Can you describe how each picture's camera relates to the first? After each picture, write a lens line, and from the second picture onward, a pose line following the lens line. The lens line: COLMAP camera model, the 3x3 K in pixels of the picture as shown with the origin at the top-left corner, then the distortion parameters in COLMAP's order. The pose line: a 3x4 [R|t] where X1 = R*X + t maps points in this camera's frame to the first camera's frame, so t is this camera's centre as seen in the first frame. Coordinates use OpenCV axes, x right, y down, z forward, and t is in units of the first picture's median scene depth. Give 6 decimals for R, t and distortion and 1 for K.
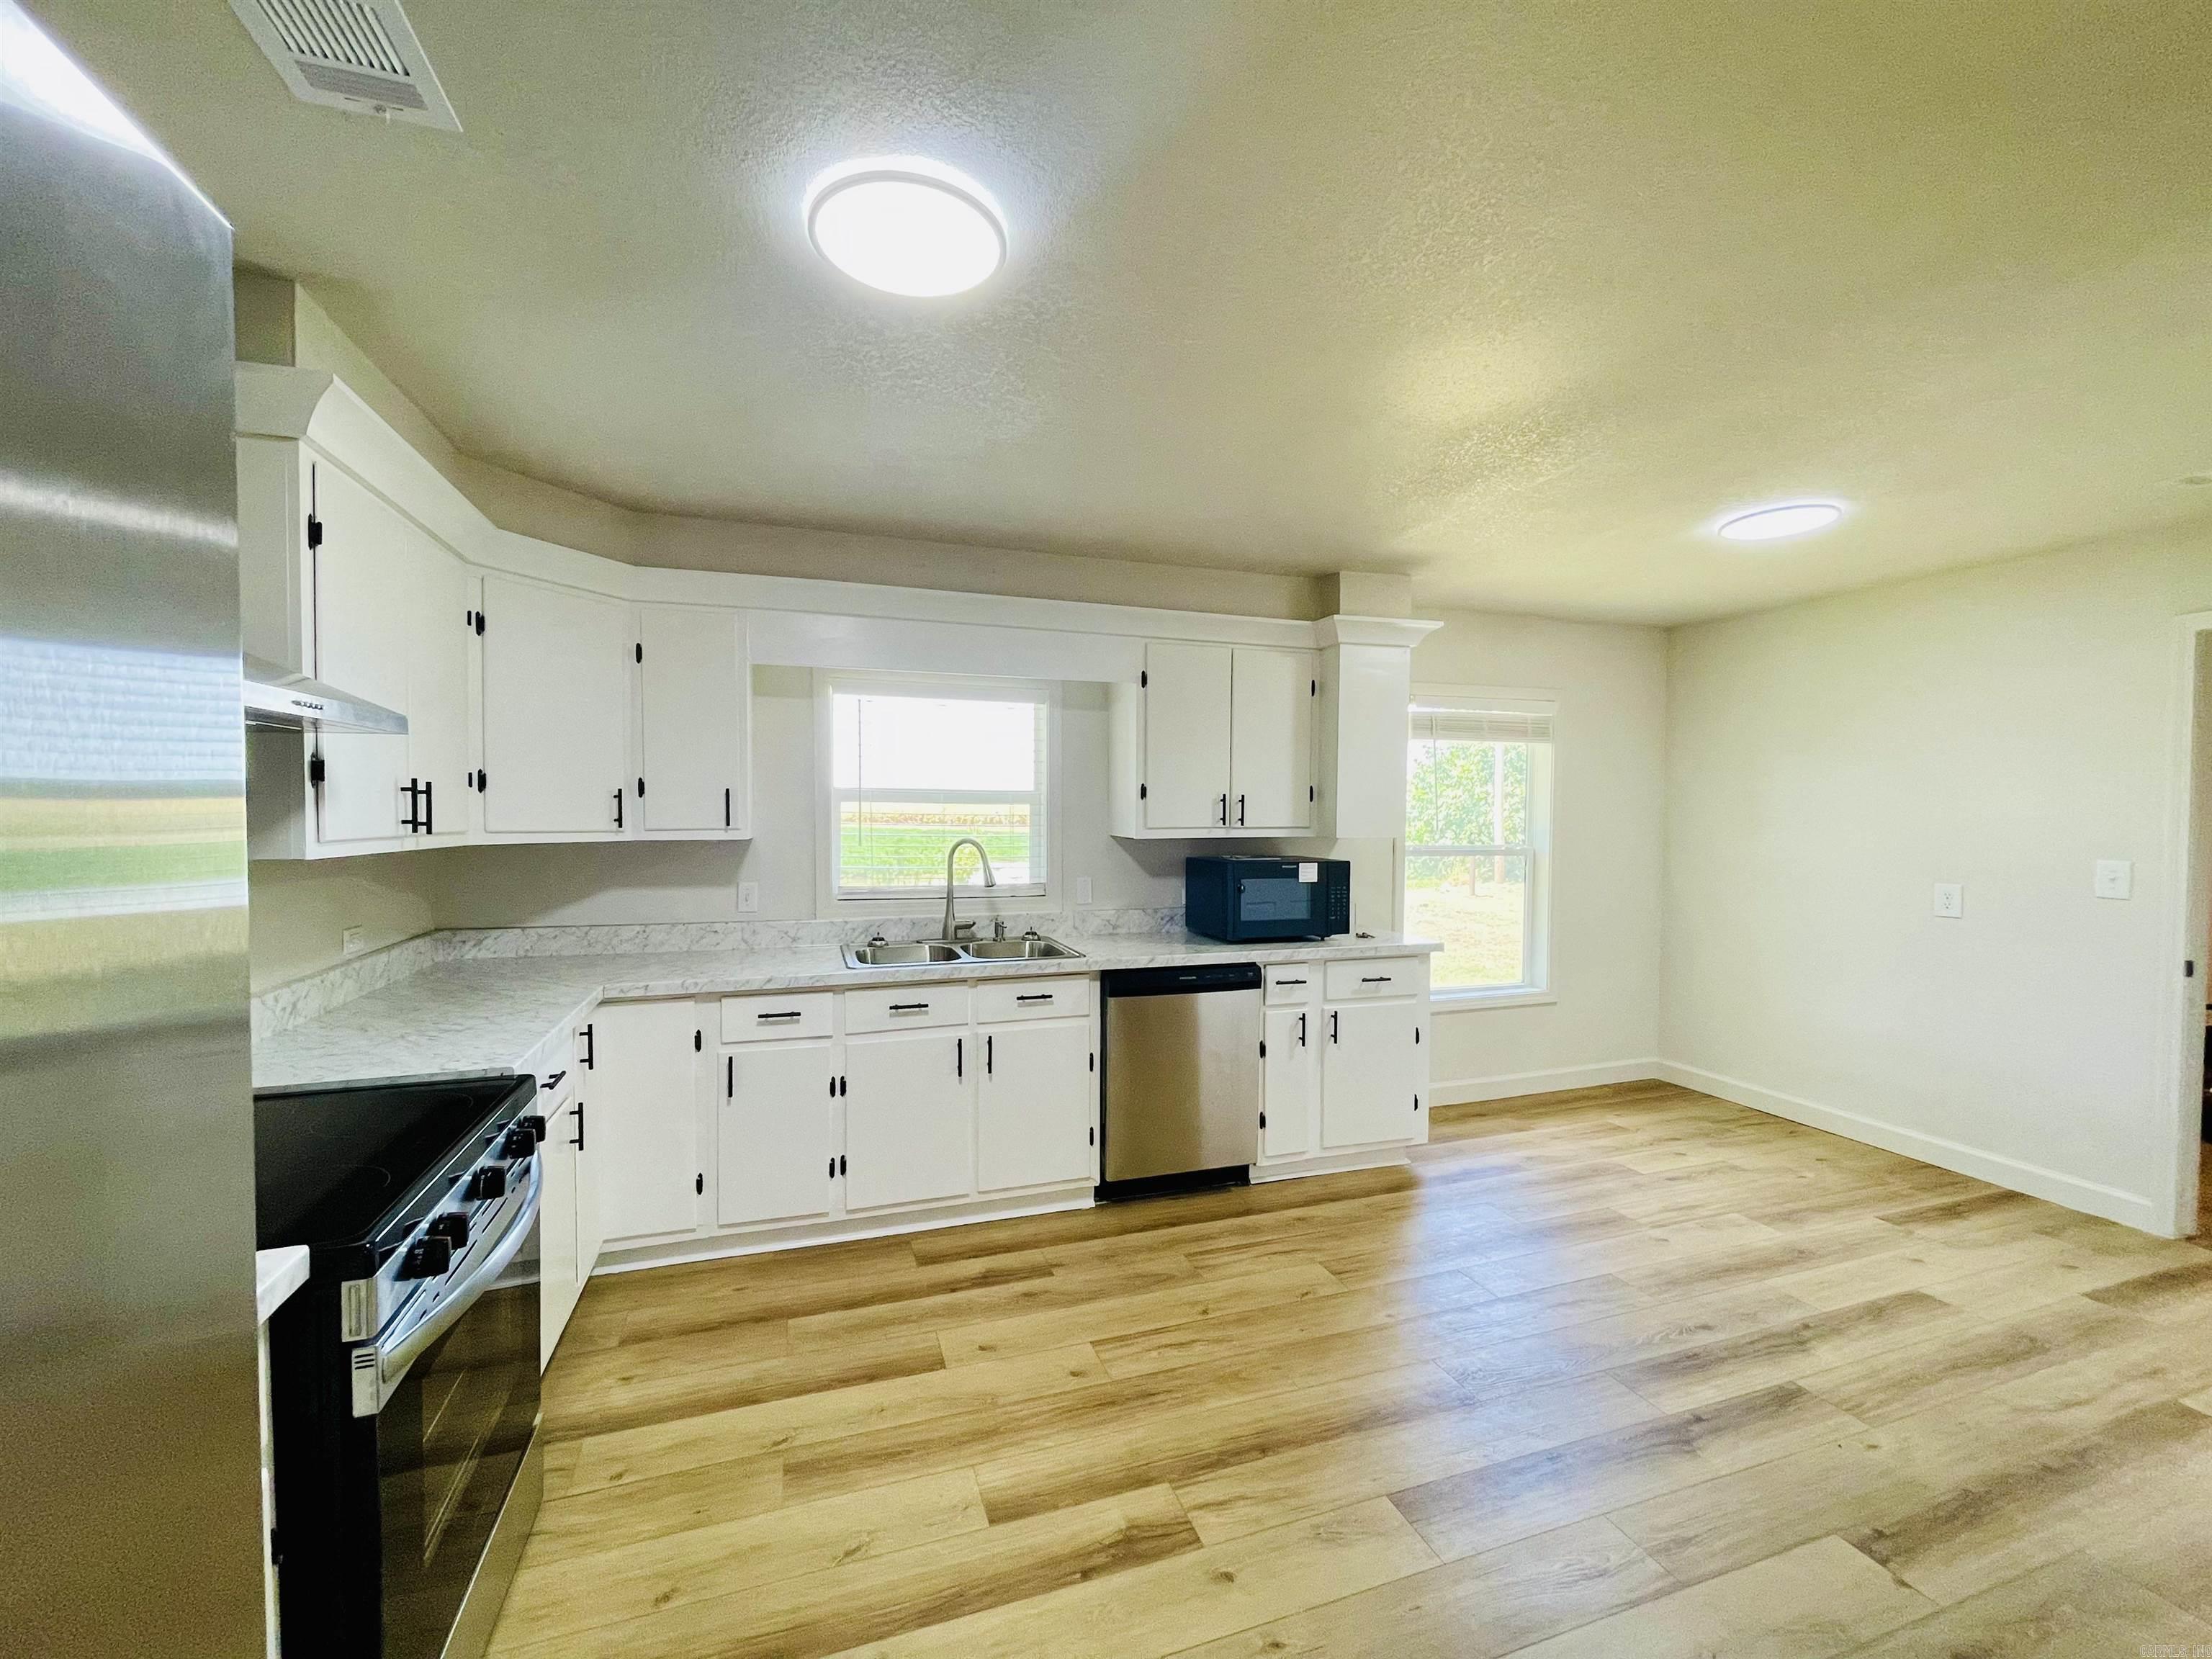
lens RADIAL K [[892.7, 0, 1088.5], [0, 892.7, 841.3], [0, 0, 1]] dist [-0.000803, -0.000113]
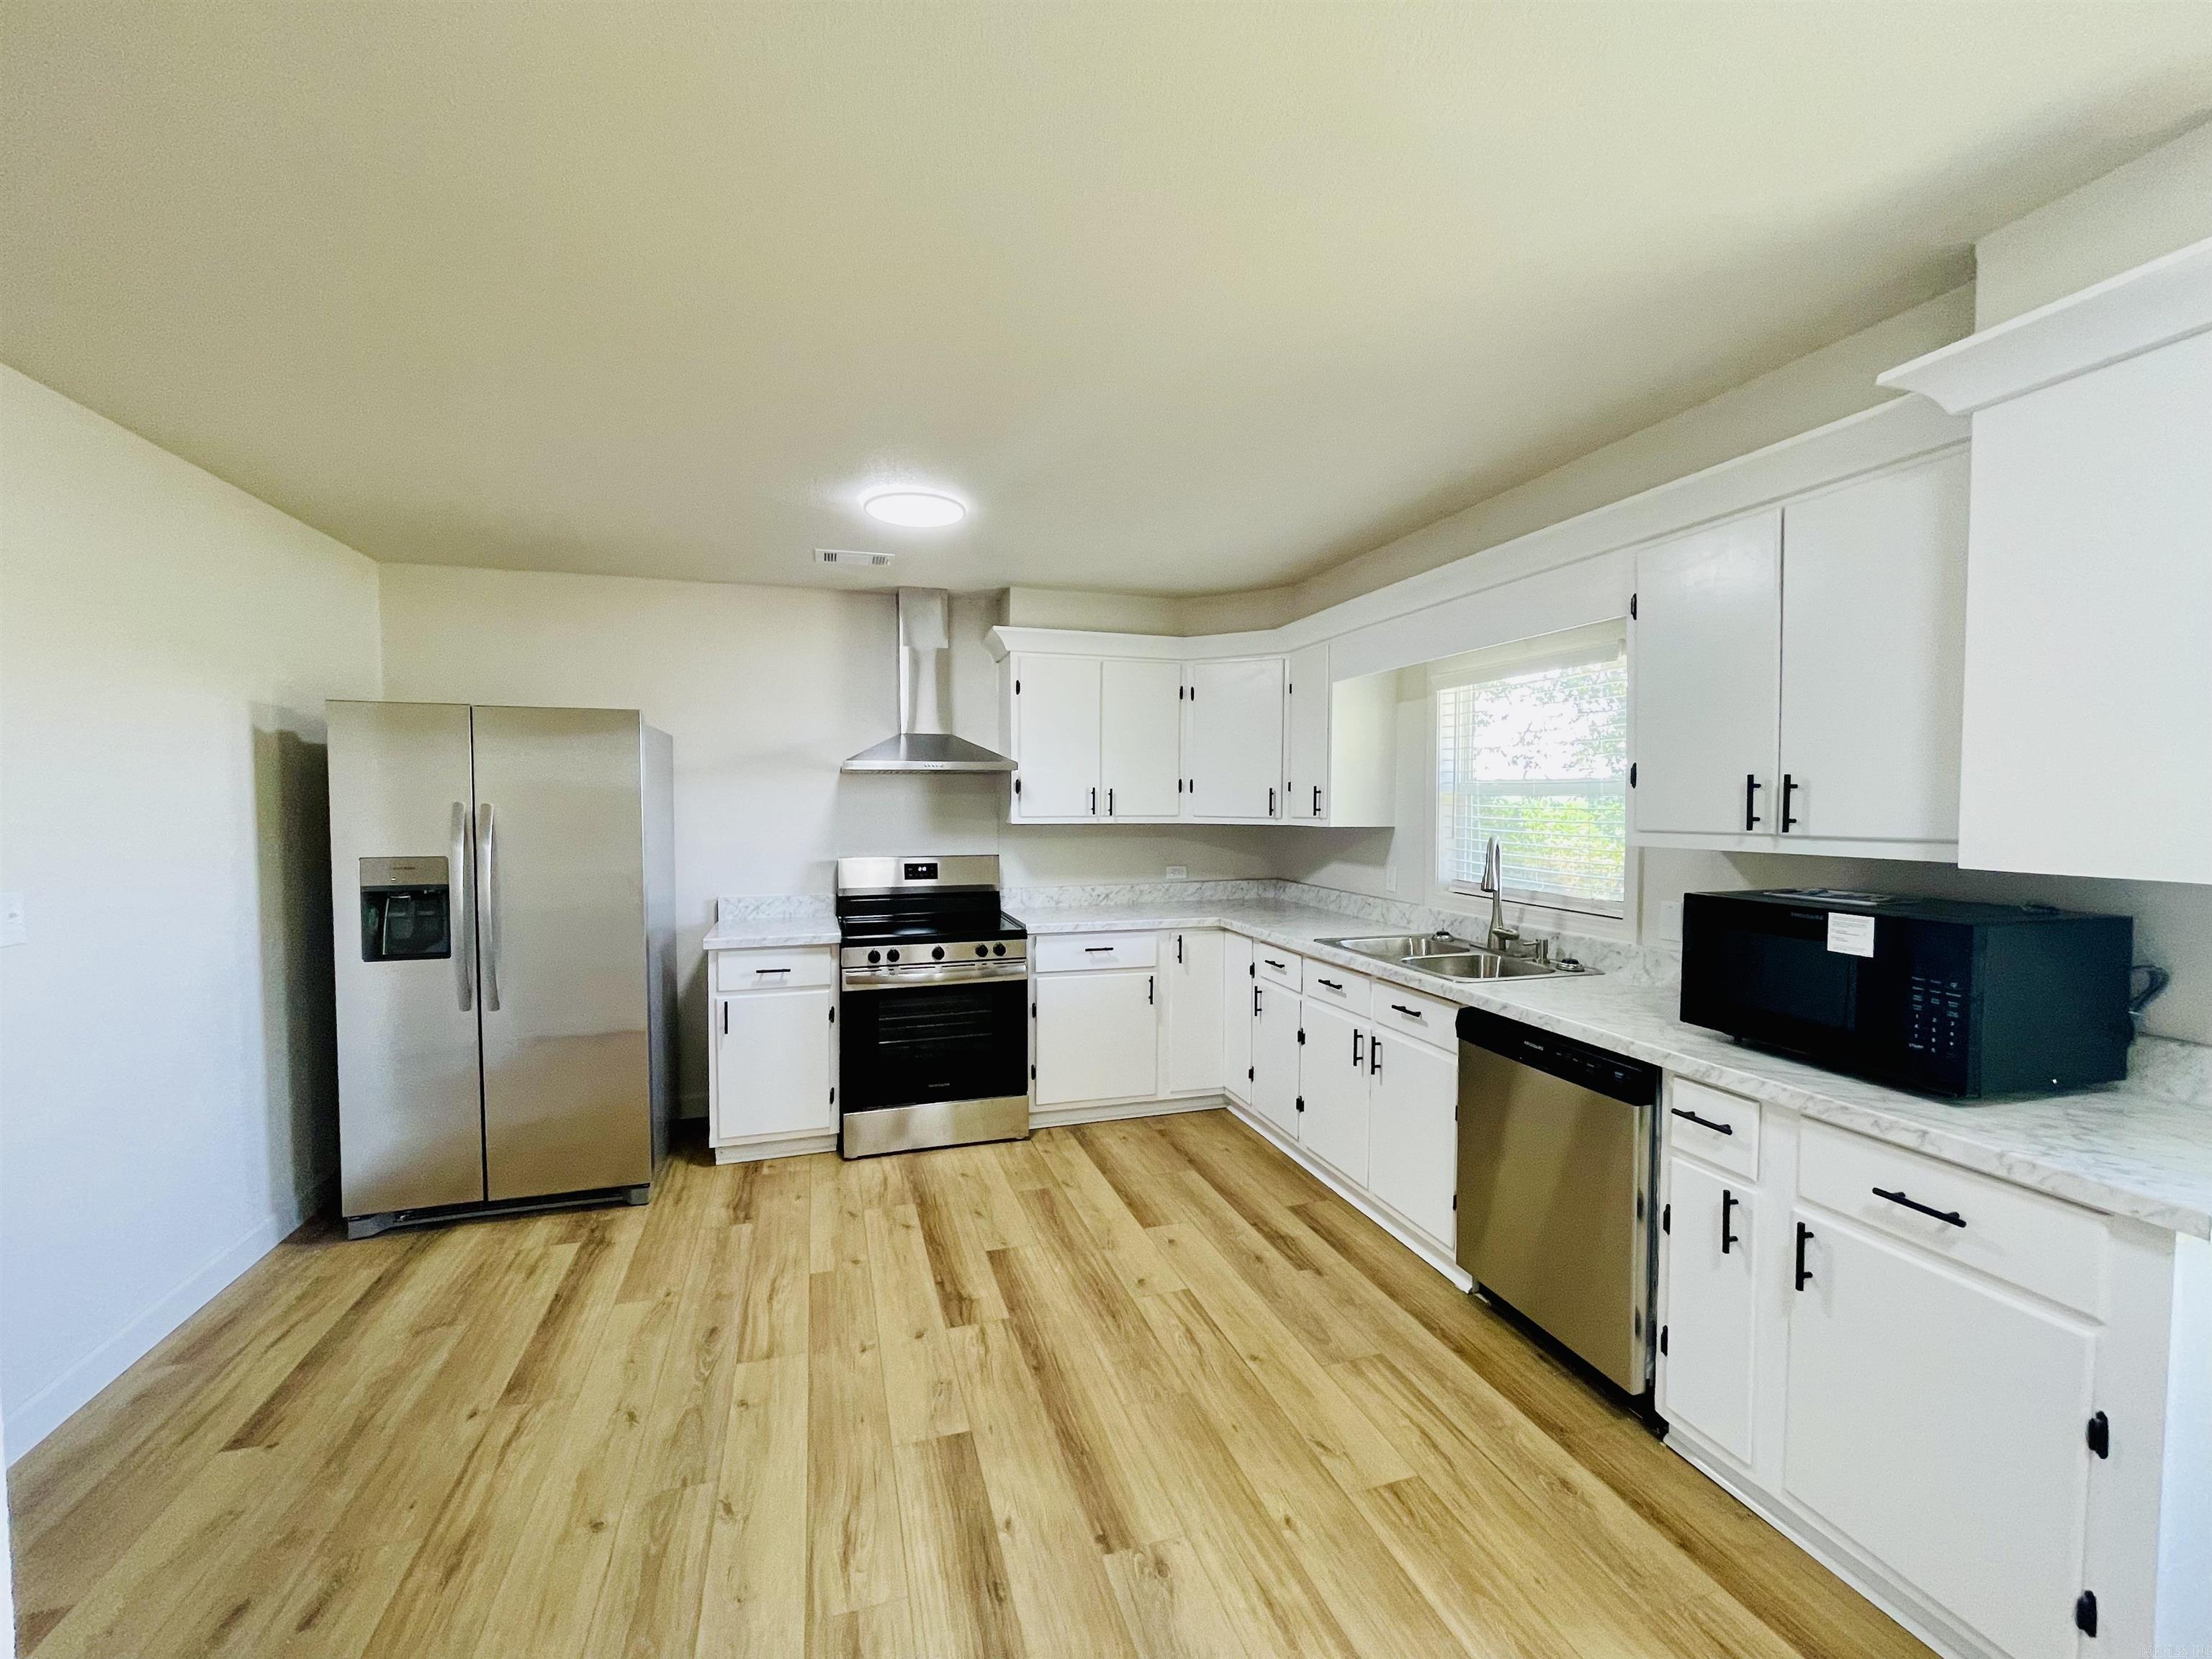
lens RADIAL K [[892.7, 0, 1090.1], [0, 892.7, 838.3], [0, 0, 1]] dist [-0.000803, -0.000113]
pose [[-0.024060, 0.039642, -0.998924, 0.890145], [-0.034692, 0.998579, 0.040464, -0.025907], [0.999108, 0.035628, -0.022651, 0.731286]]
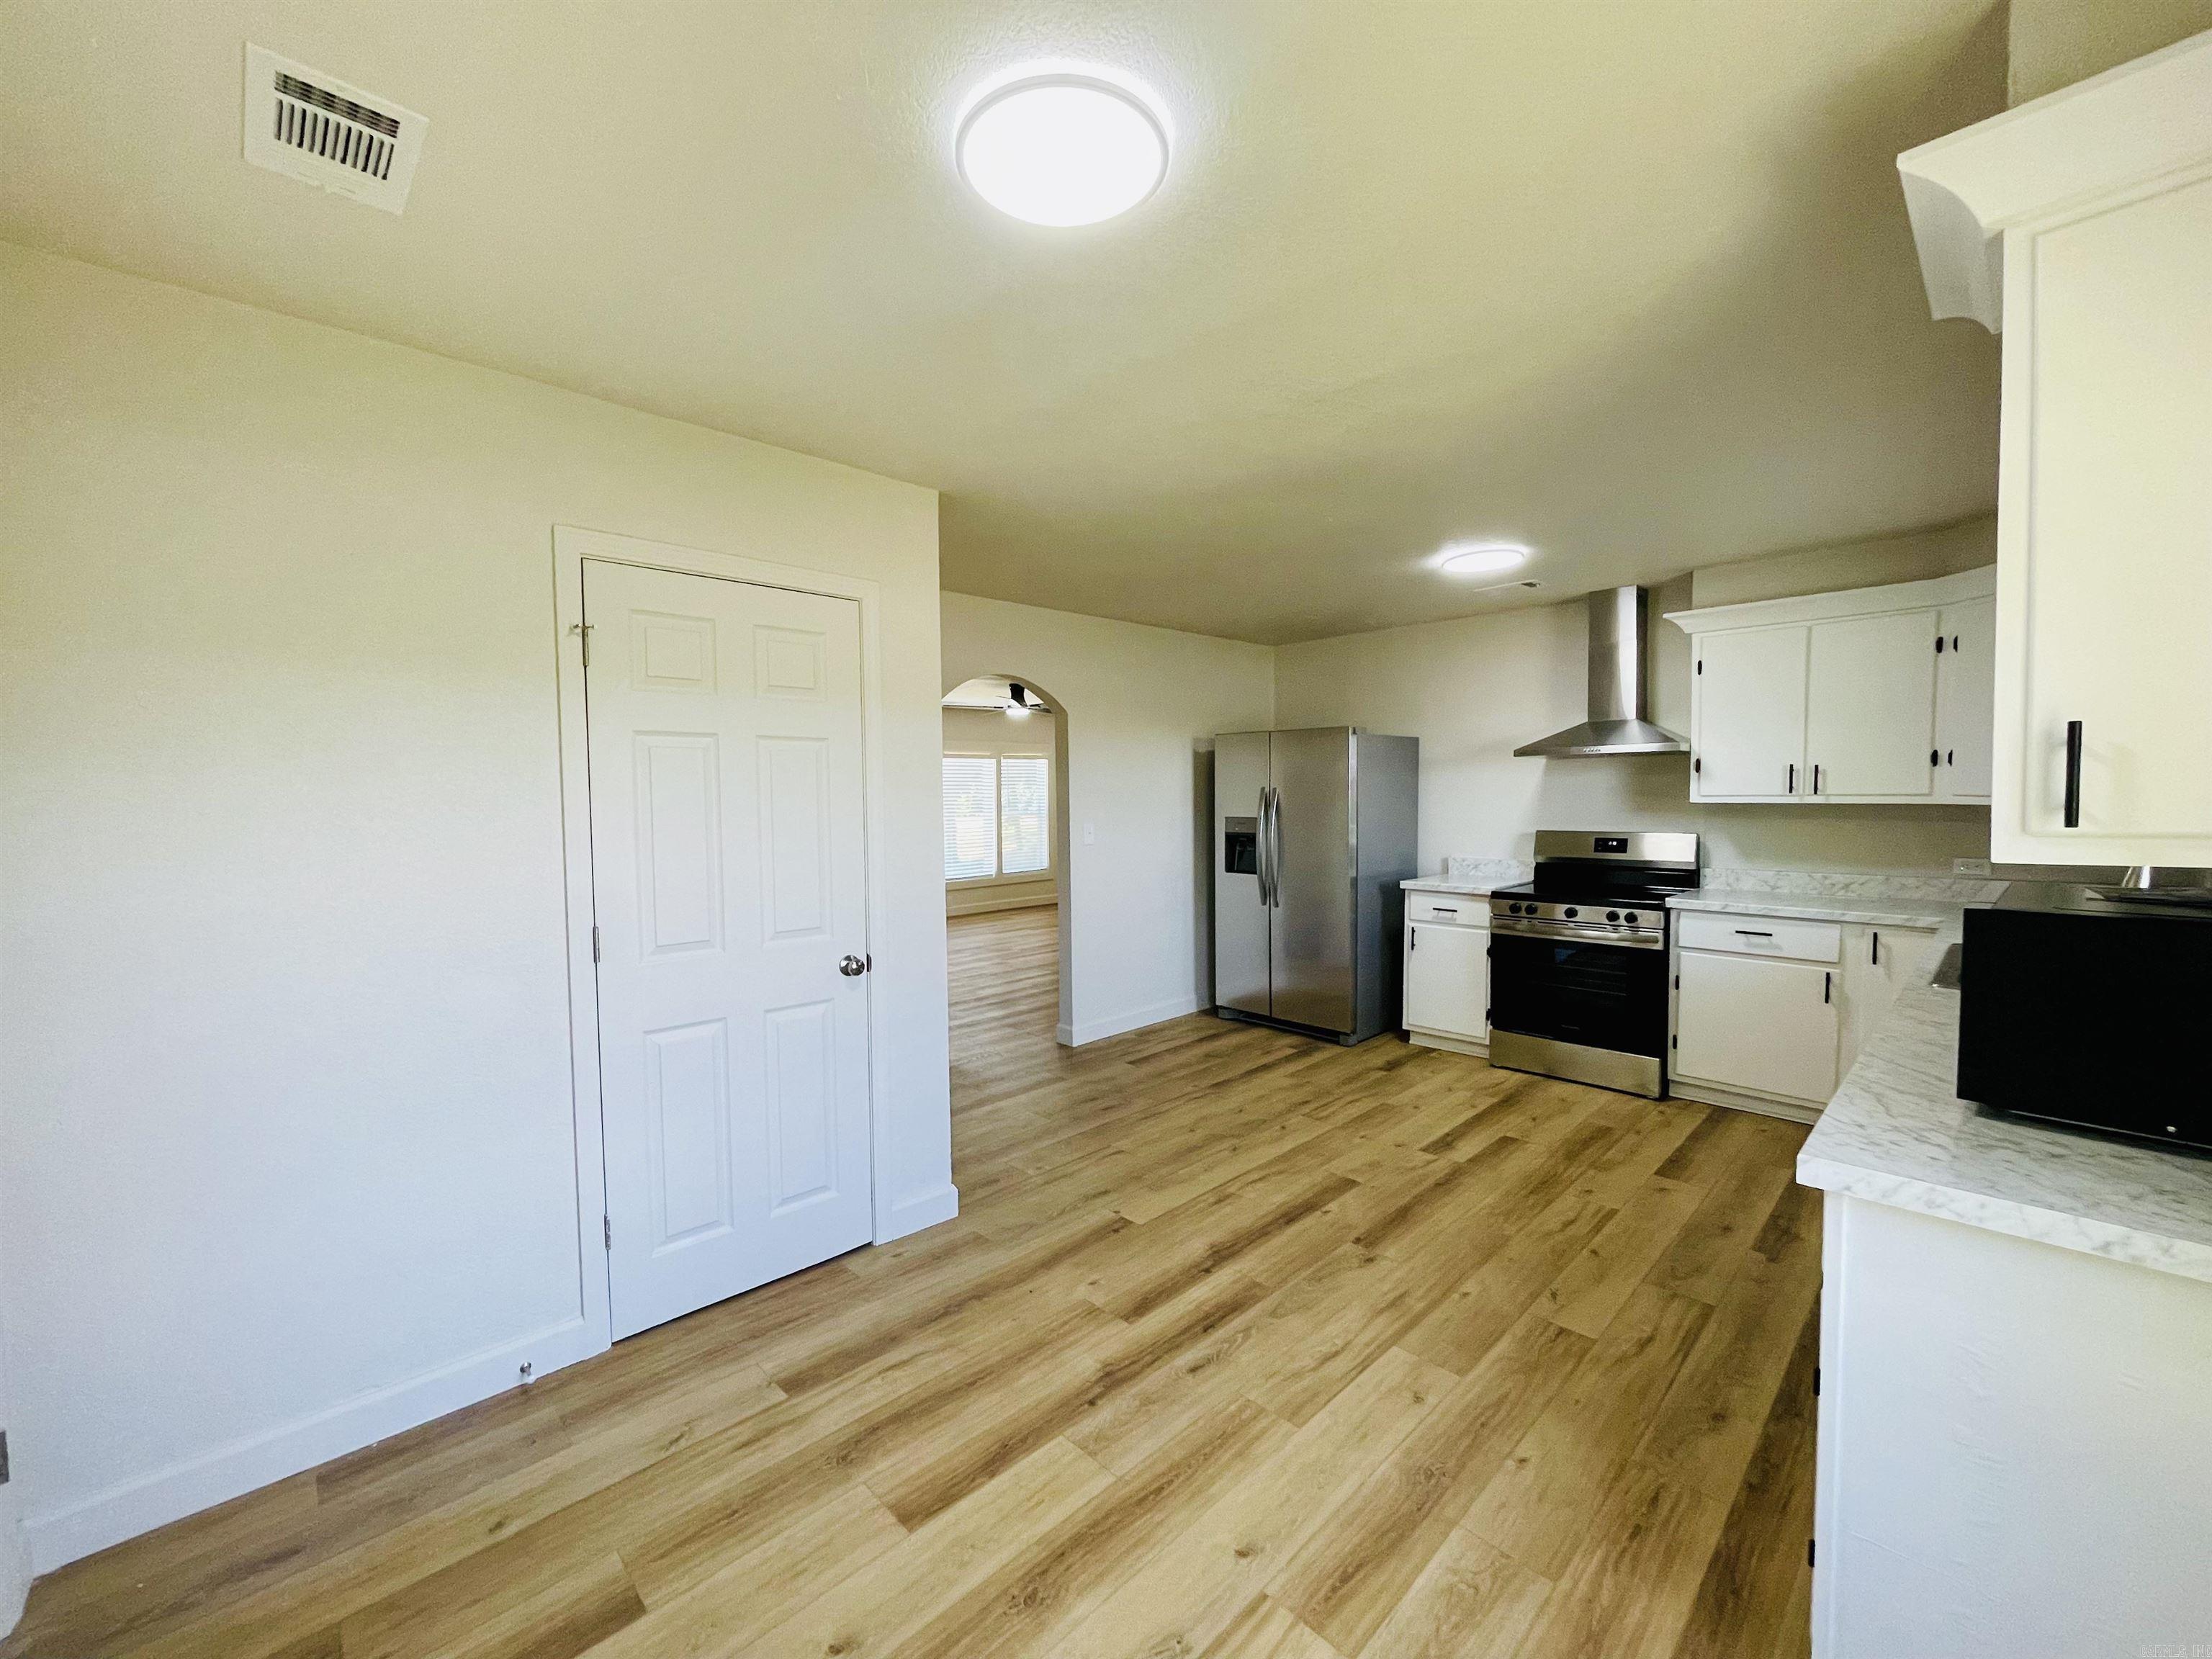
lens RADIAL K [[892.7, 0, 1088.5], [0, 892.7, 839.2], [0, 0, 1]] dist [-0.000803, -0.000113]
pose [[-0.904665, 0.033079, -0.424838, 0.975454], [-0.003233, 0.996421, 0.084469, -0.046749], [0.426112, 0.077790, -0.901320, 1.457311]]
